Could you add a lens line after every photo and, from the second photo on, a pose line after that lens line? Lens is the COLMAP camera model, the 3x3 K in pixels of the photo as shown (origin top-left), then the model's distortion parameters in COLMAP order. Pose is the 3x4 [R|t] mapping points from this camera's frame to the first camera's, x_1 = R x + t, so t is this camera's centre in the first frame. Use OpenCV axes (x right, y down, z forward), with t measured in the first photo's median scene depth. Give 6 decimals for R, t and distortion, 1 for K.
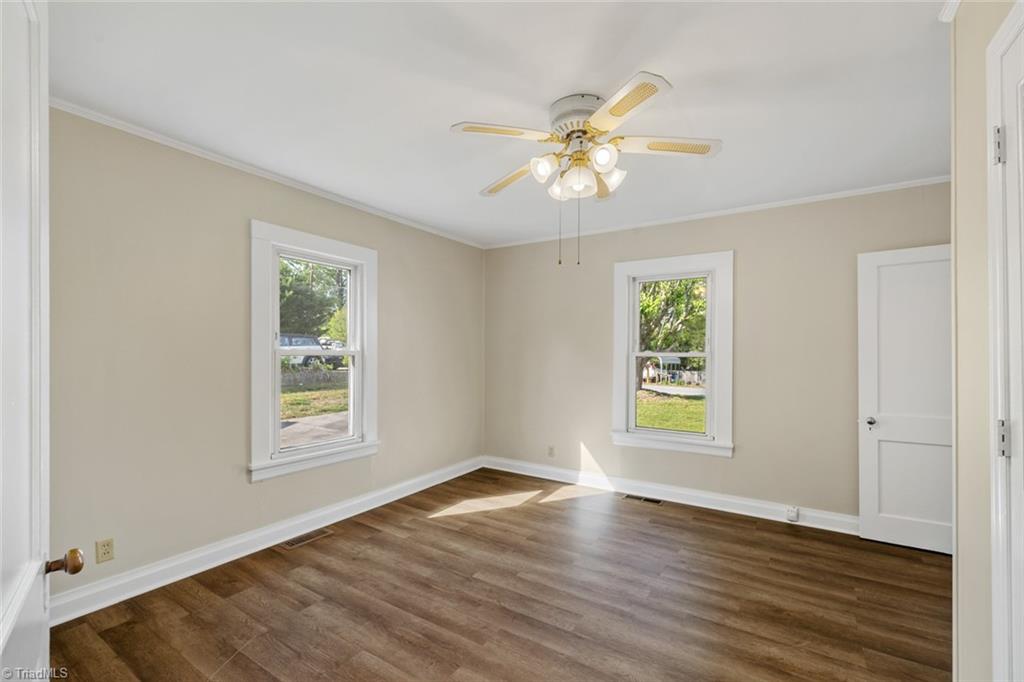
lens RADIAL K [[433.4, 0, 508.4], [0, 433.4, 349.1], [0, 0, 1]] dist [0.001591, -0.000185]
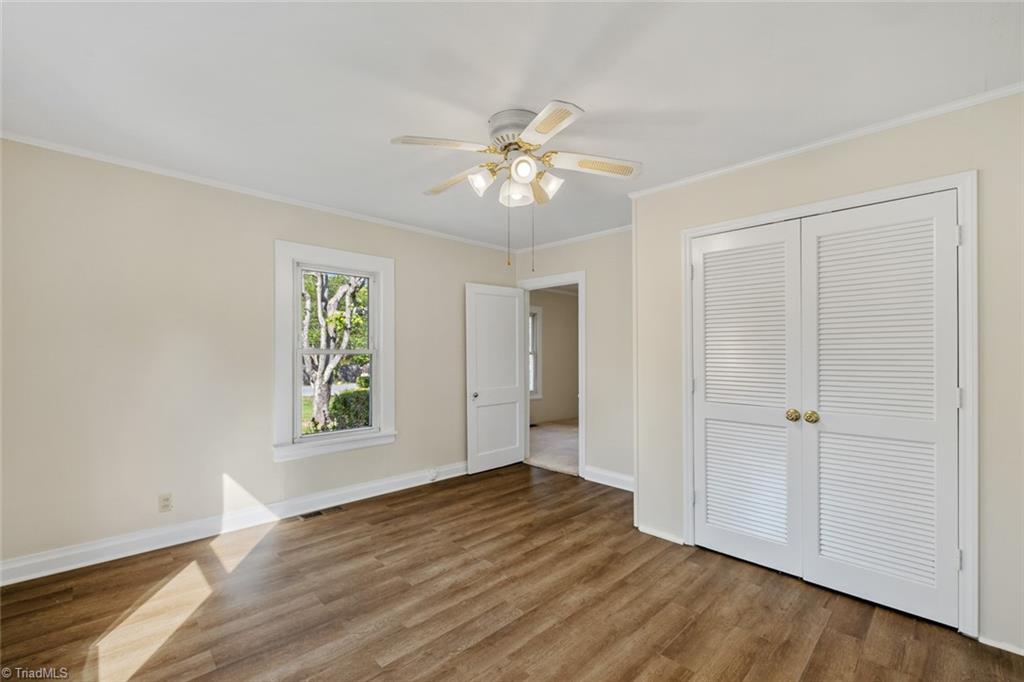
lens RADIAL K [[433.4, 0, 508.4], [0, 433.4, 346.3], [0, 0, 1]] dist [0.001591, -0.000185]
pose [[0.236900, 0.005013, 0.971521, -0.601192], [-0.013261, 0.999910, -0.001926, -0.003437], [-0.971444, -0.012427, 0.236945, 0.524657]]
